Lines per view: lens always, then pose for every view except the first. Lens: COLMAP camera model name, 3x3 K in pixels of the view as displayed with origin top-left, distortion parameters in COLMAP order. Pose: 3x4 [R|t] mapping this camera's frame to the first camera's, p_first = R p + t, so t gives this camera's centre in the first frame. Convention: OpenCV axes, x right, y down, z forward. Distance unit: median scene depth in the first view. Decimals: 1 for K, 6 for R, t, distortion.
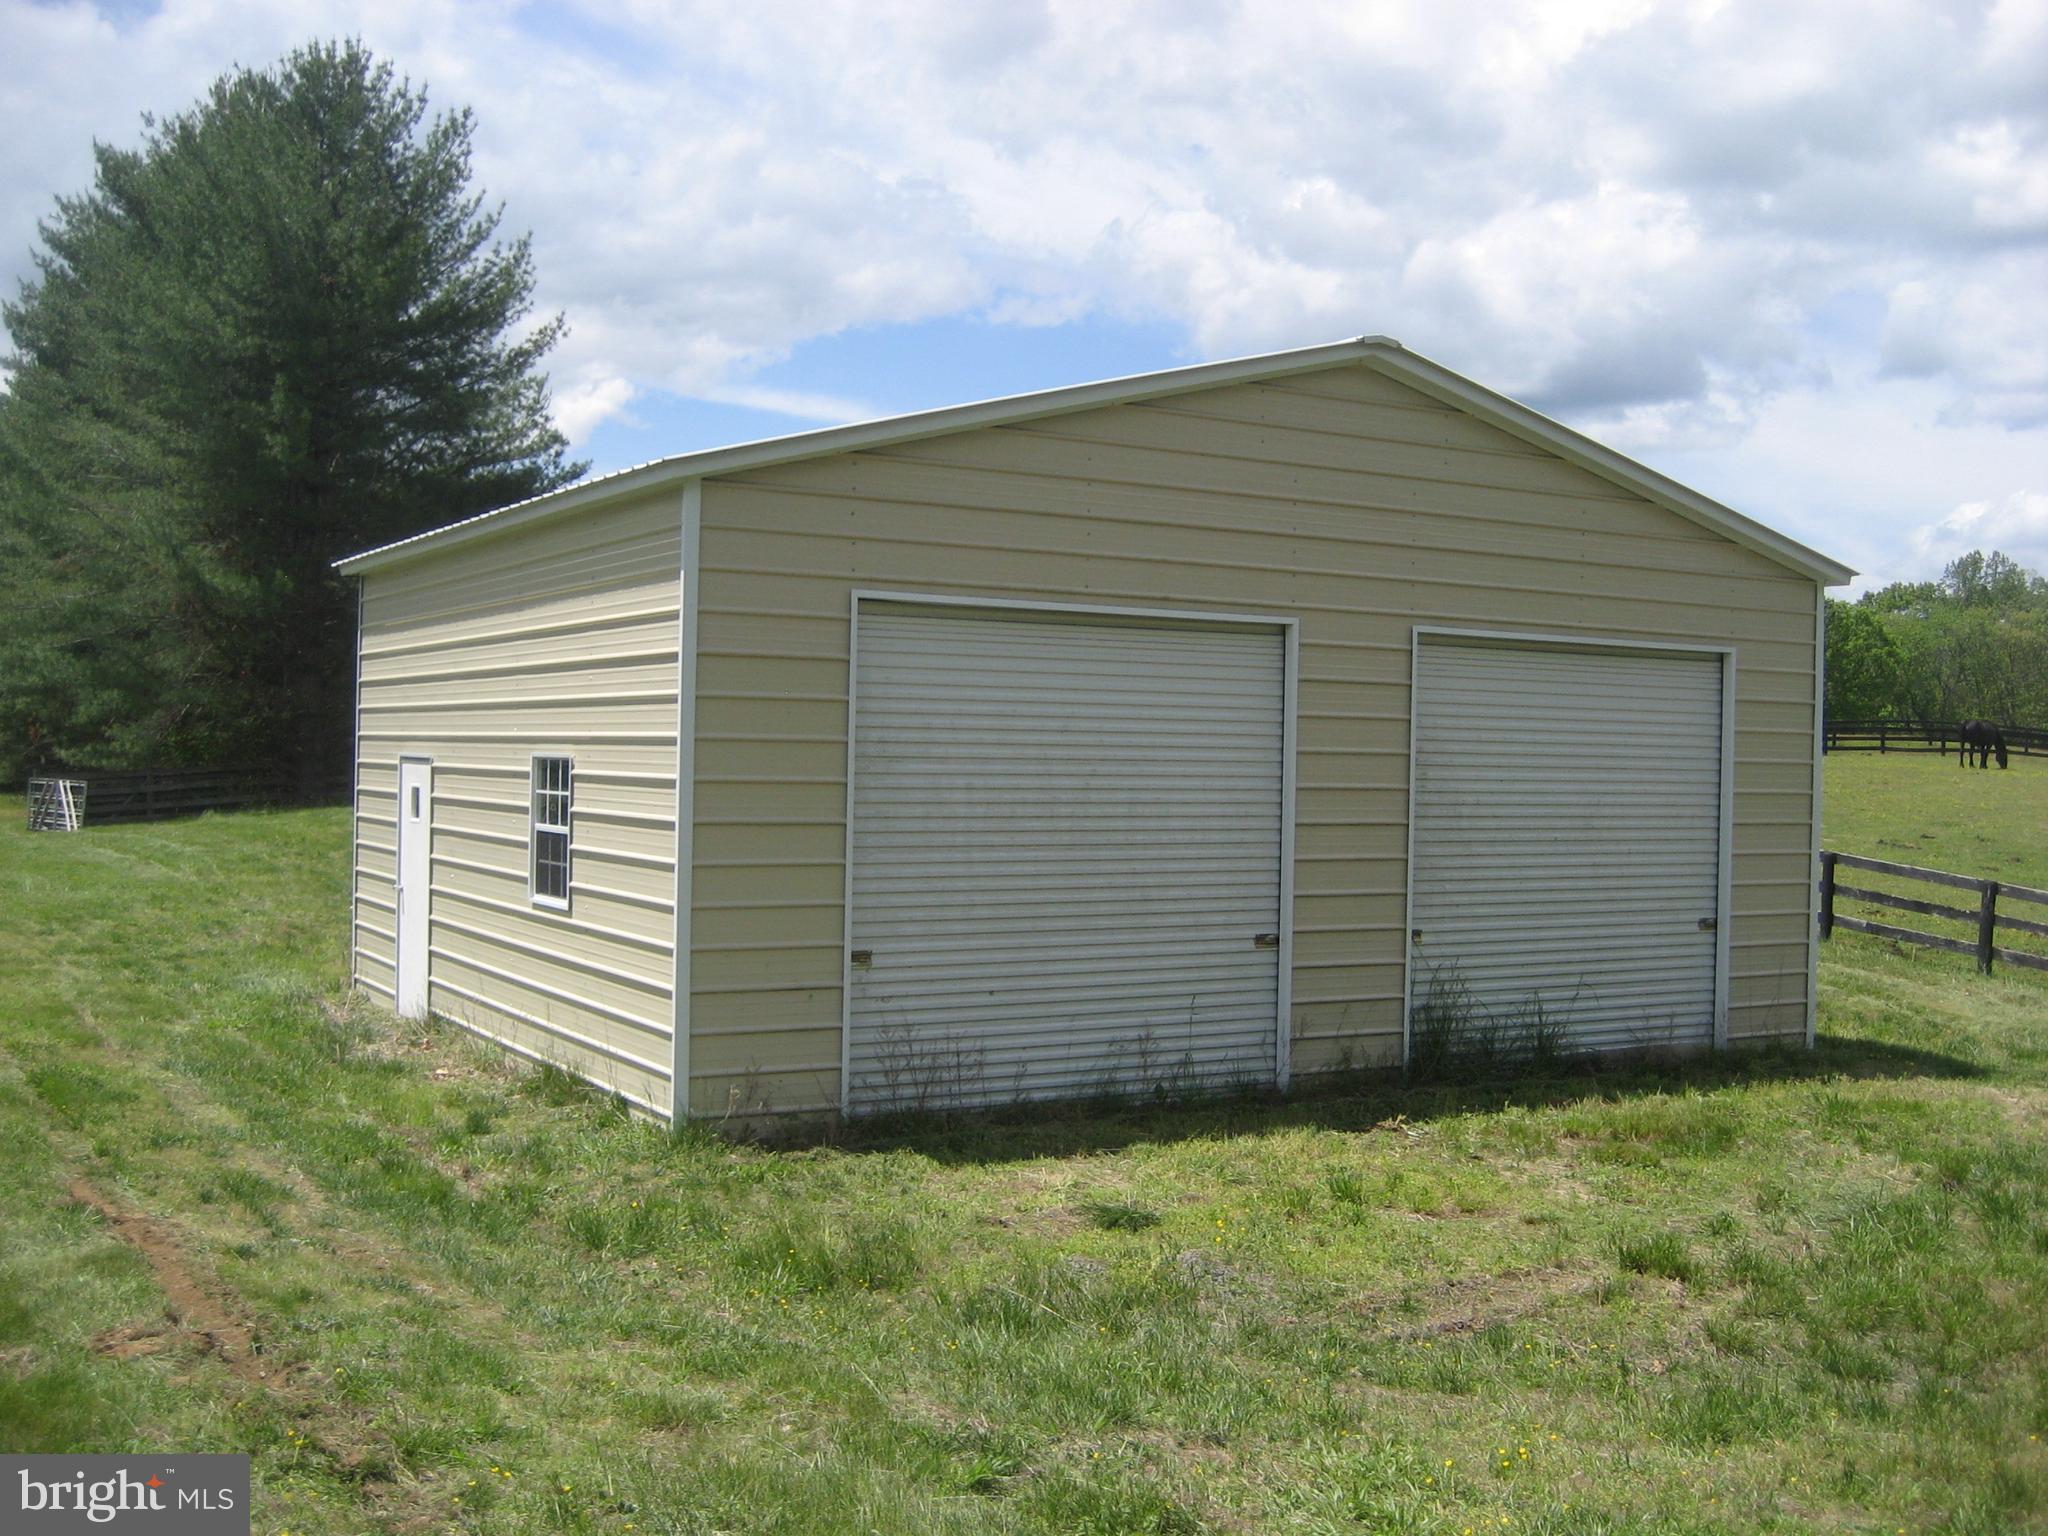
lens RADIAL K [[2103.5, 0, 1024.0], [0, 2103.5, 768.0], [0, 0, 1]] dist [-0.048381, -0.003158]
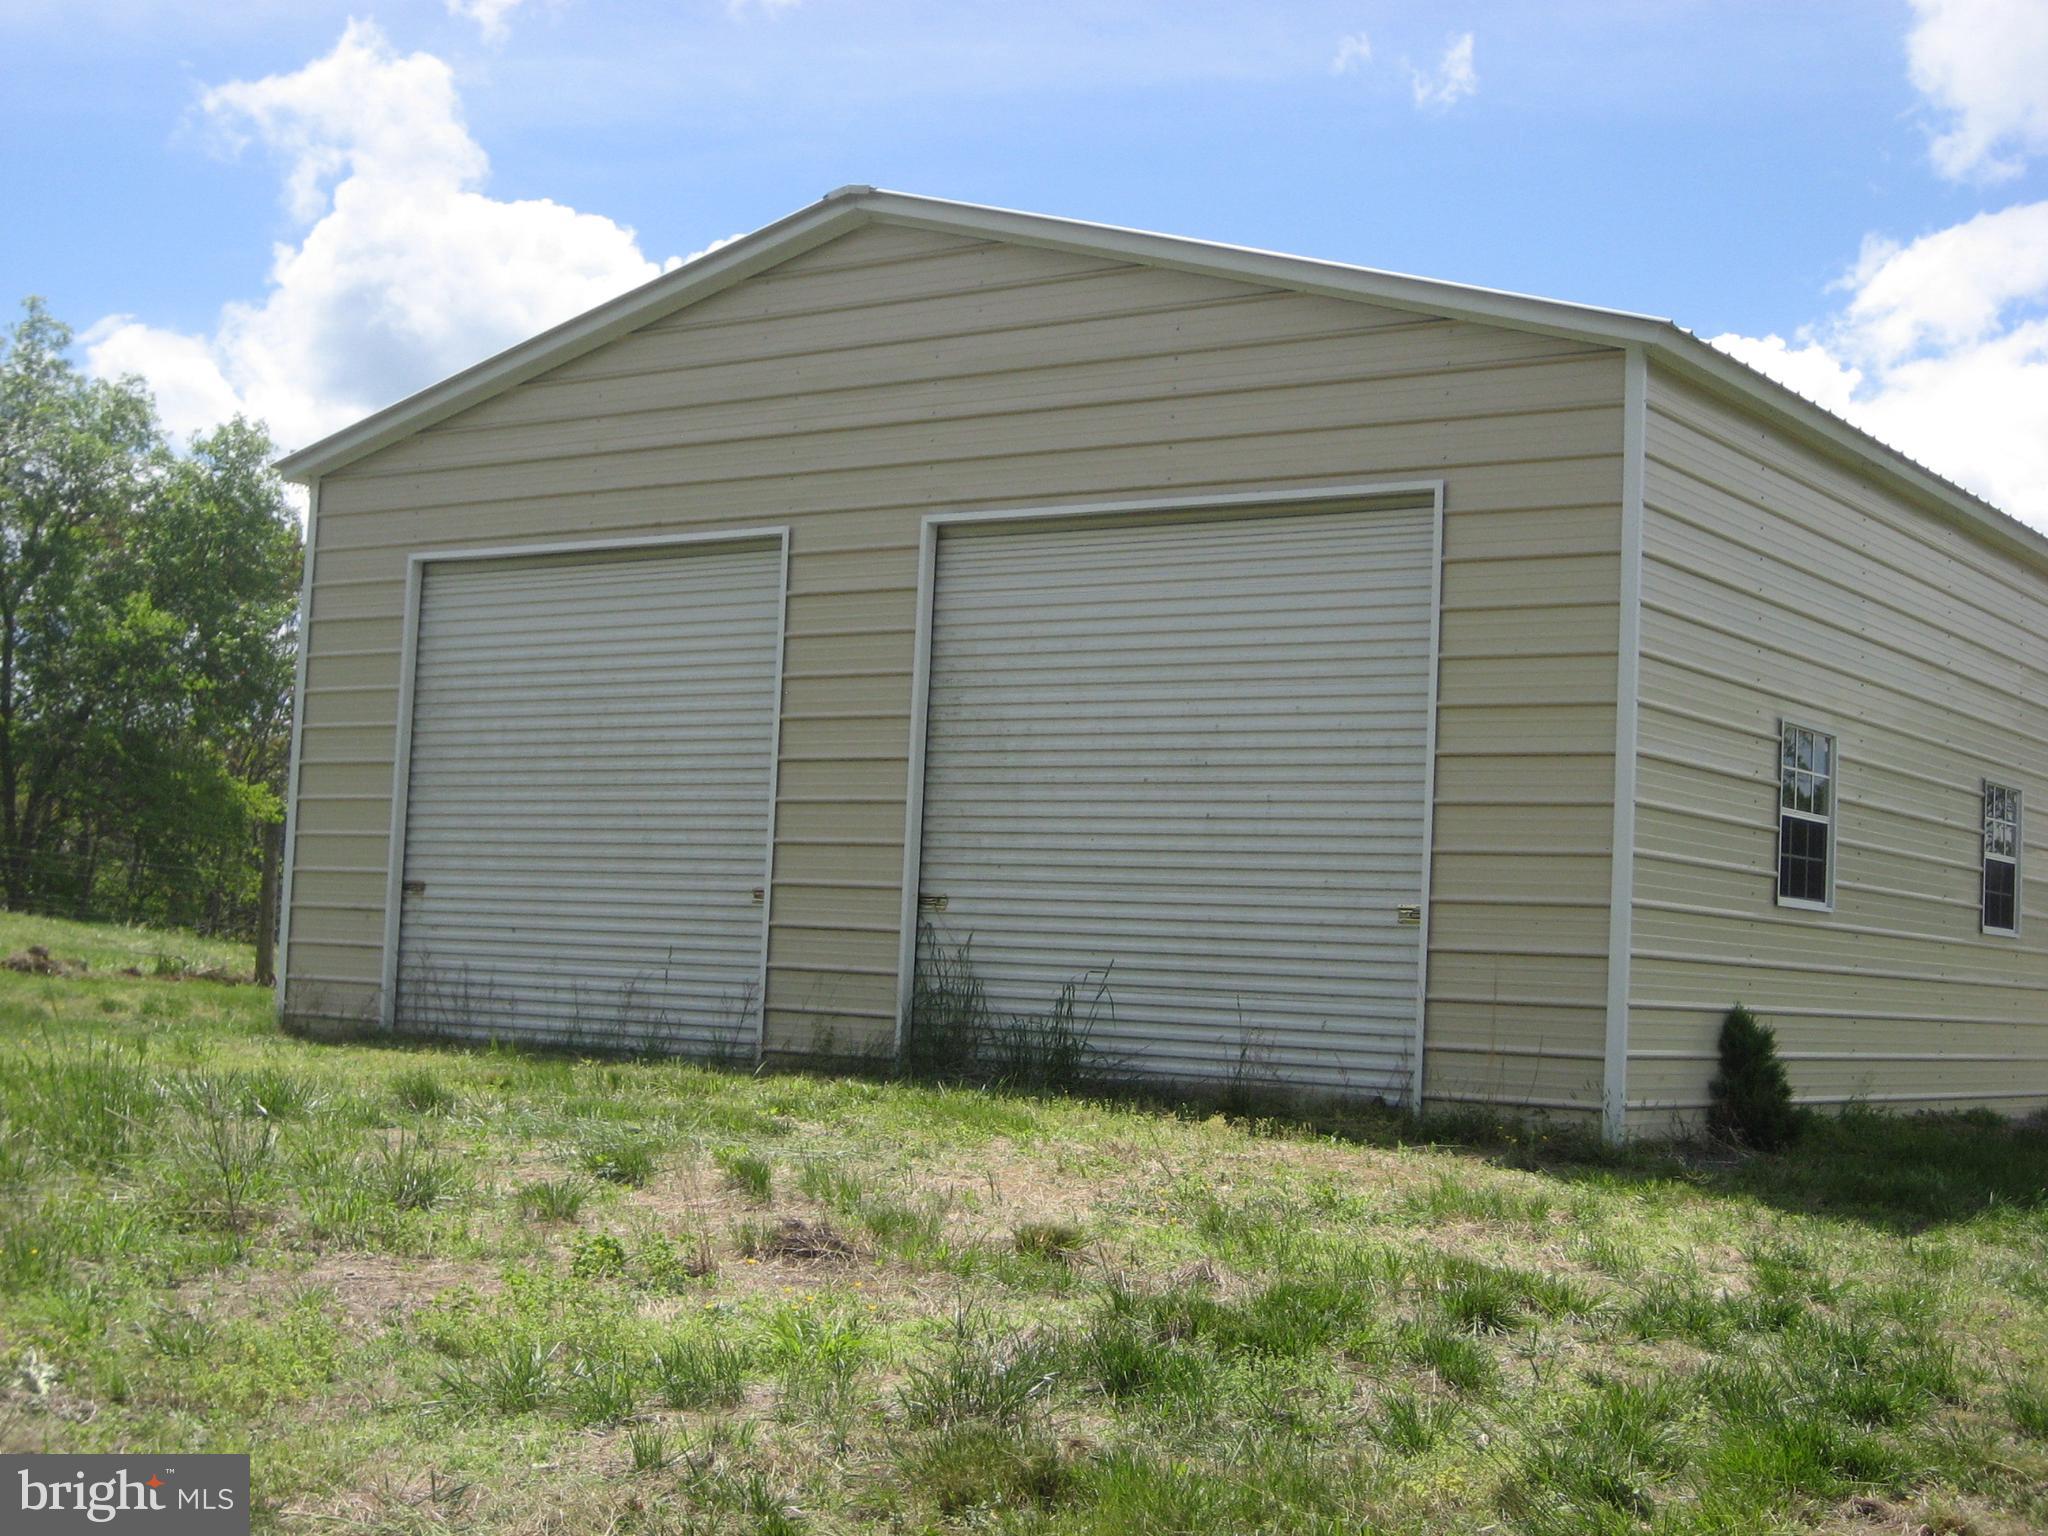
lens RADIAL K [[2748.9, 0, 1024.0], [0, 2748.9, 768.0], [0, 0, 1]] dist [-0.004808, -0.449982]
pose [[0.403175, -0.064176, -0.912870, 1.222621], [-0.041968, 0.995192, -0.088499, 0.127835], [0.914160, 0.073992, 0.398544, 0.646193]]
